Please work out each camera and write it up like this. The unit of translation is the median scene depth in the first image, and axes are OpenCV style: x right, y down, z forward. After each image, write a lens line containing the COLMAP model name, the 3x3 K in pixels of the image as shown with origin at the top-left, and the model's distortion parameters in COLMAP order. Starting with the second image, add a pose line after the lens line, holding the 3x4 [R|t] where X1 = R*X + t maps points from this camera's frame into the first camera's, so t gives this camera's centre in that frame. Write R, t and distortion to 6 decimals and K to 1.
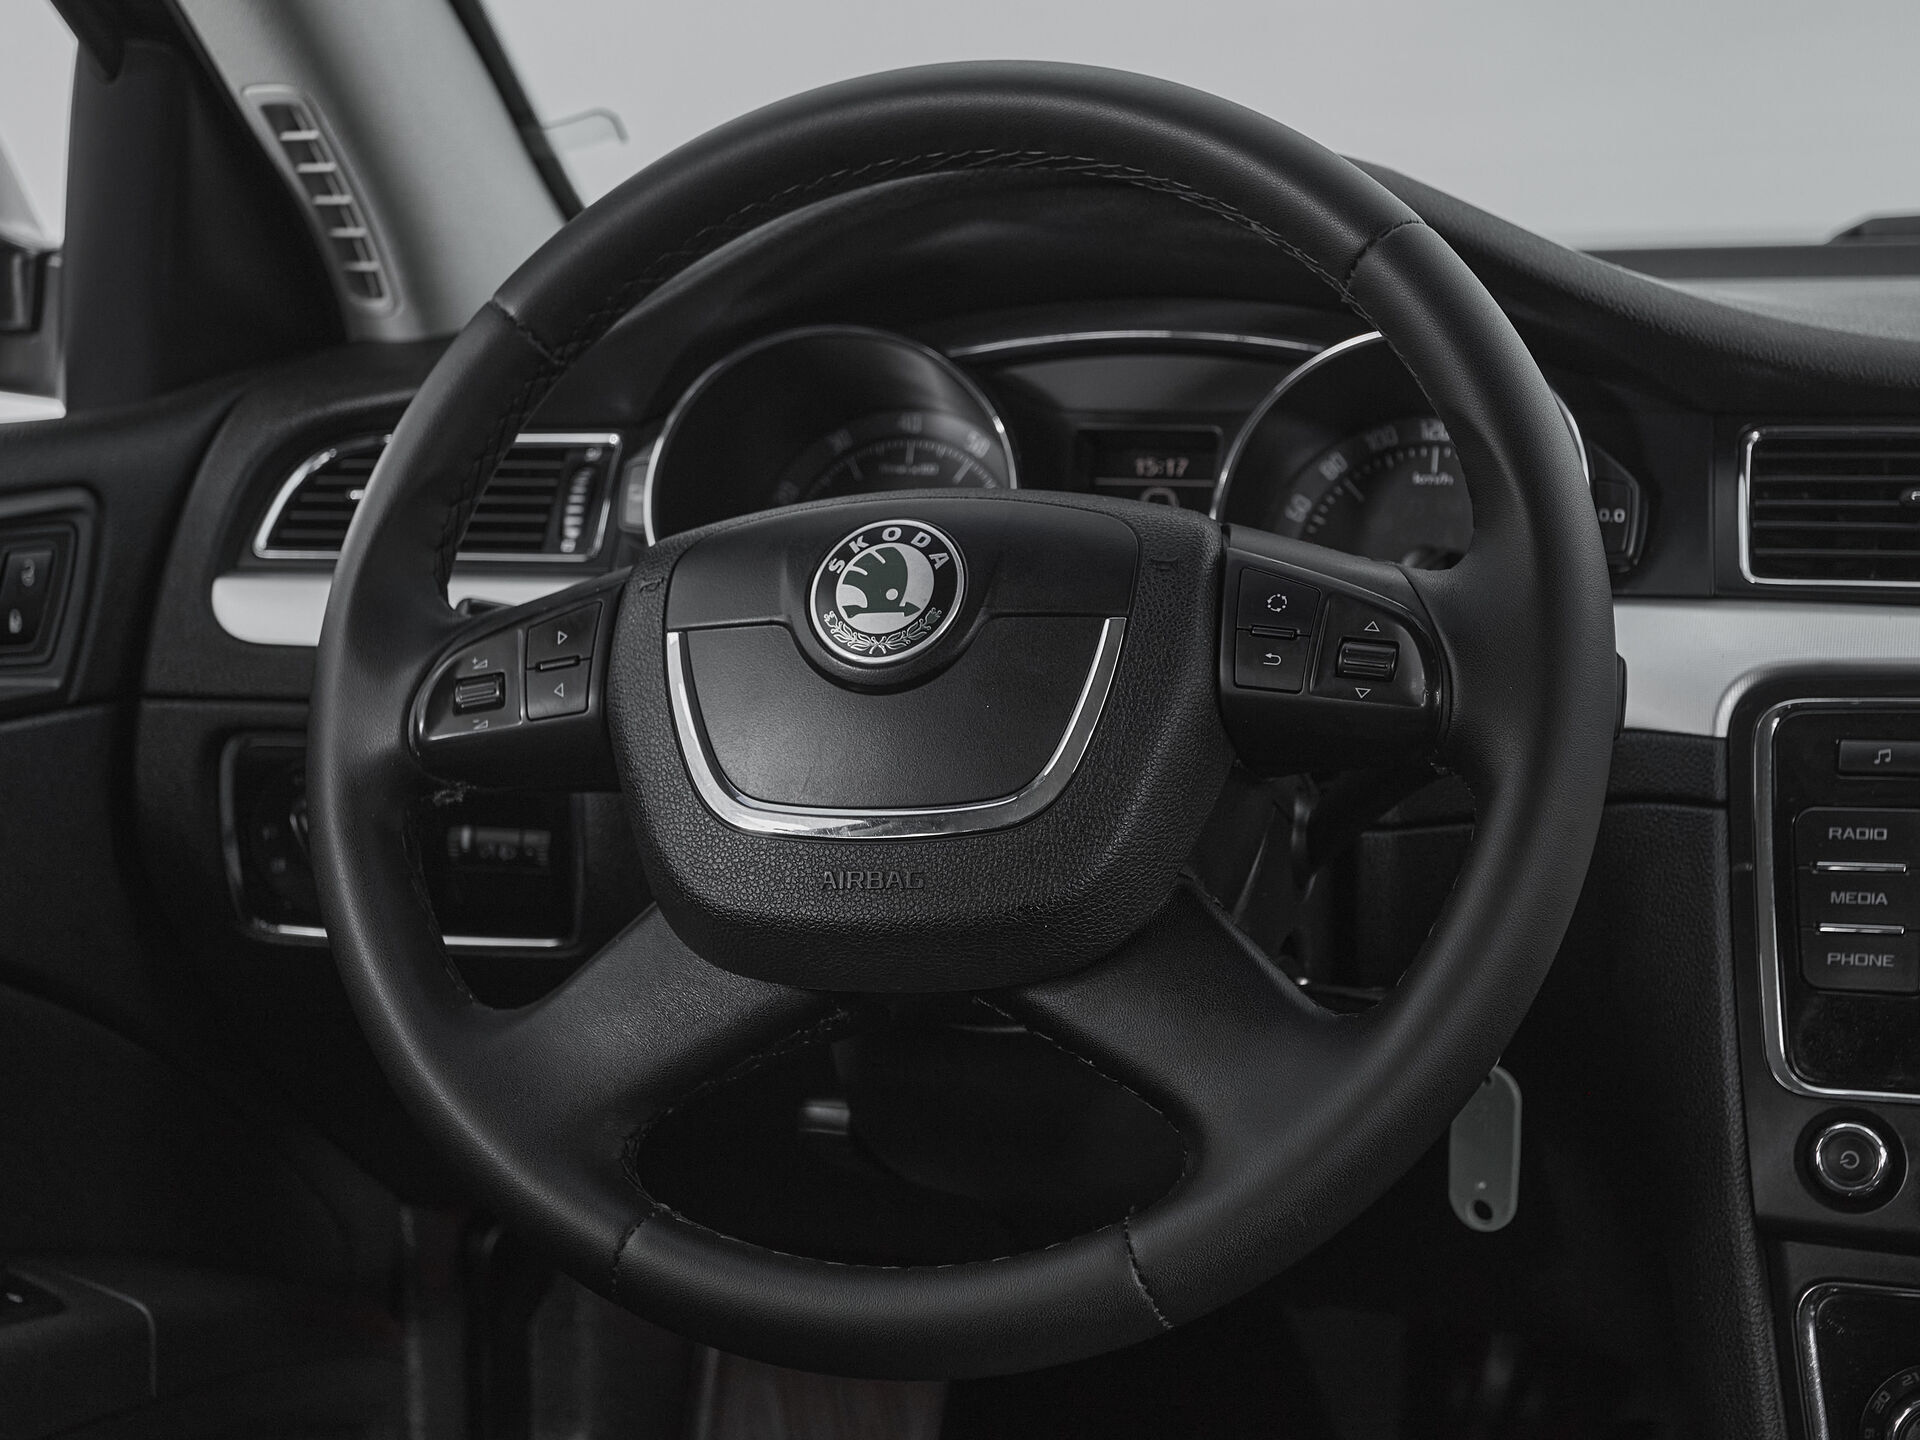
lens RADIAL K [[2698.9, 0, 958.9], [0, 2698.9, 685.0], [0, 0, 1]] dist [0.005163, 0.097004]
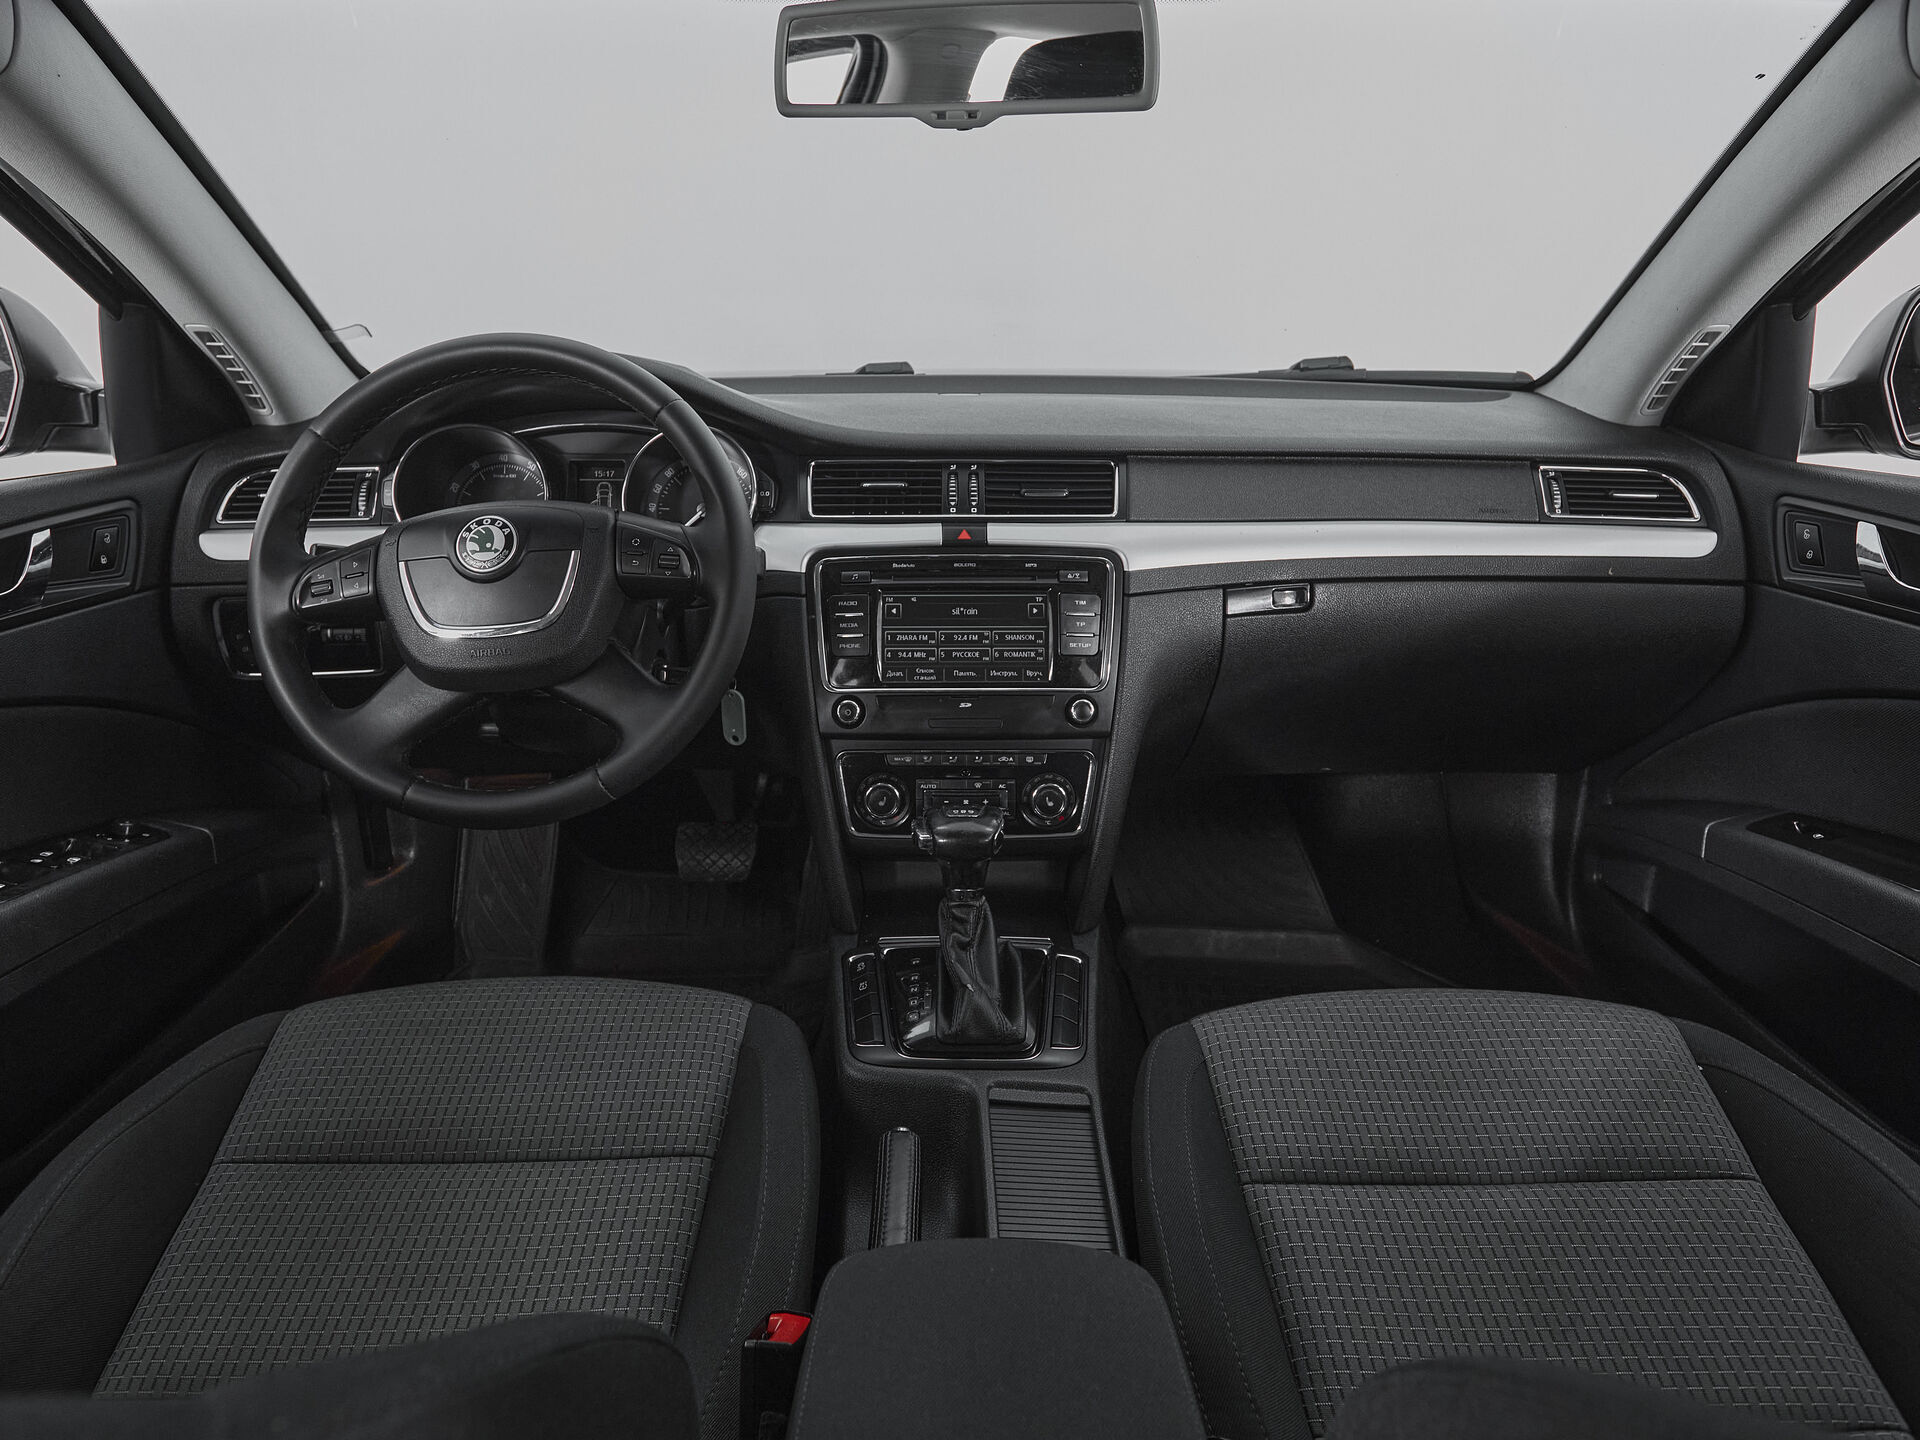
lens RADIAL K [[1037.1, 0, 920.3], [0, 1037.1, 642.4], [0, 0, 1]] dist [-0.000151, 0.000119]
pose [[0.947790, -0.083881, 0.307666, 0.051810], [0.041487, 0.989020, 0.141839, -0.060809], [-0.316186, -0.121669, 0.940863, -0.106305]]
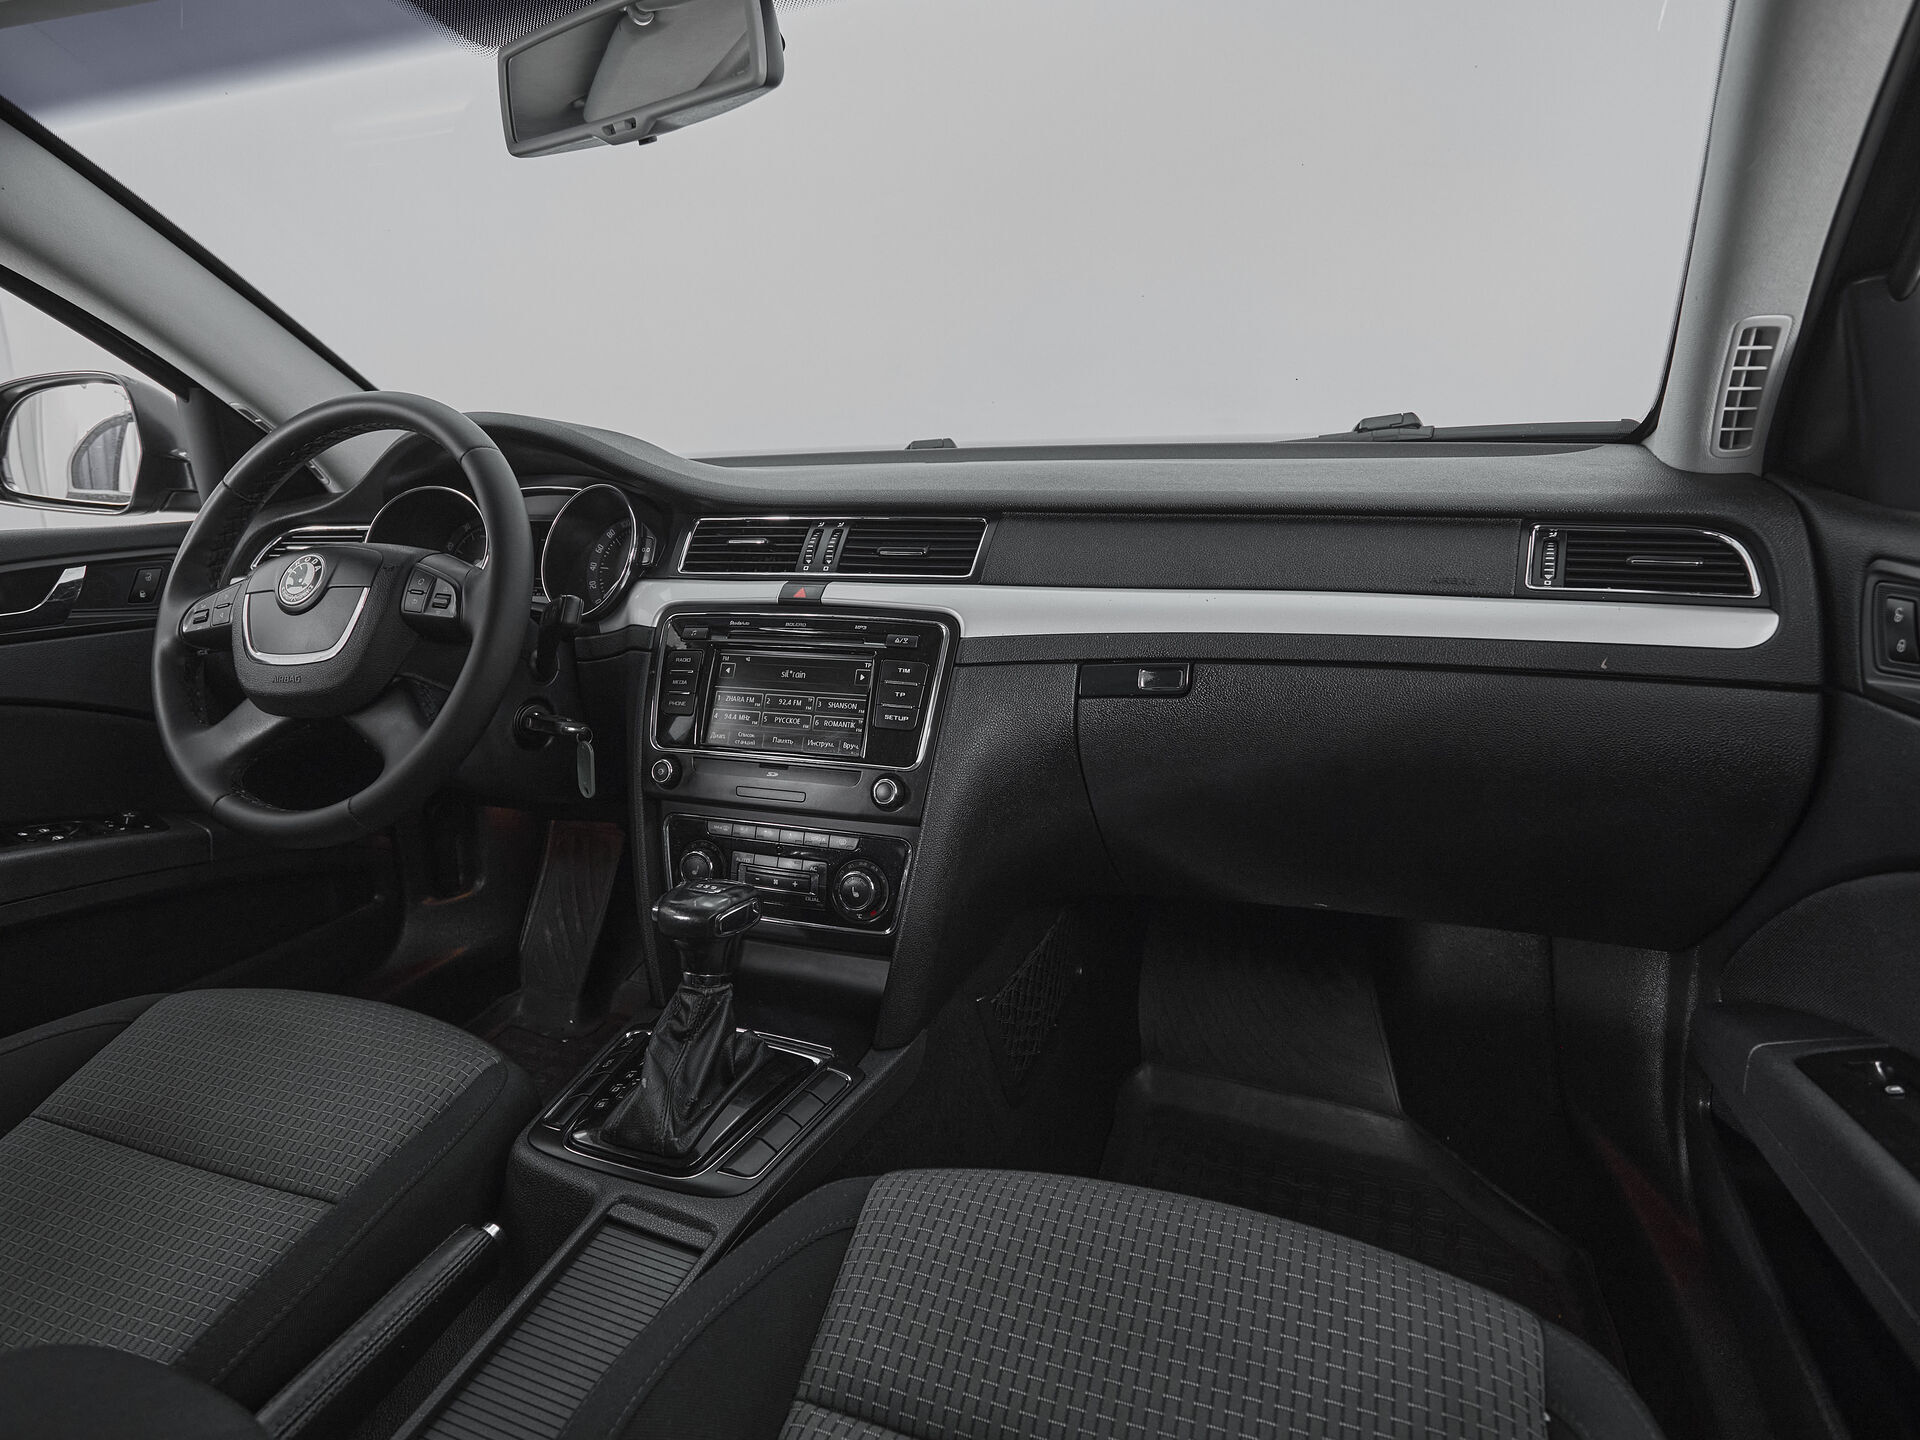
lens RADIAL K [[978.1, 0, 957.1], [0, 978.1, 674.0], [0, 0, 1]] dist [-0.000671, -0.000033]
pose [[0.999876, -0.011229, -0.011008, 0.630129], [0.011867, 0.998144, 0.059738, 0.011255], [0.010317, -0.059862, 0.998153, -0.038972]]
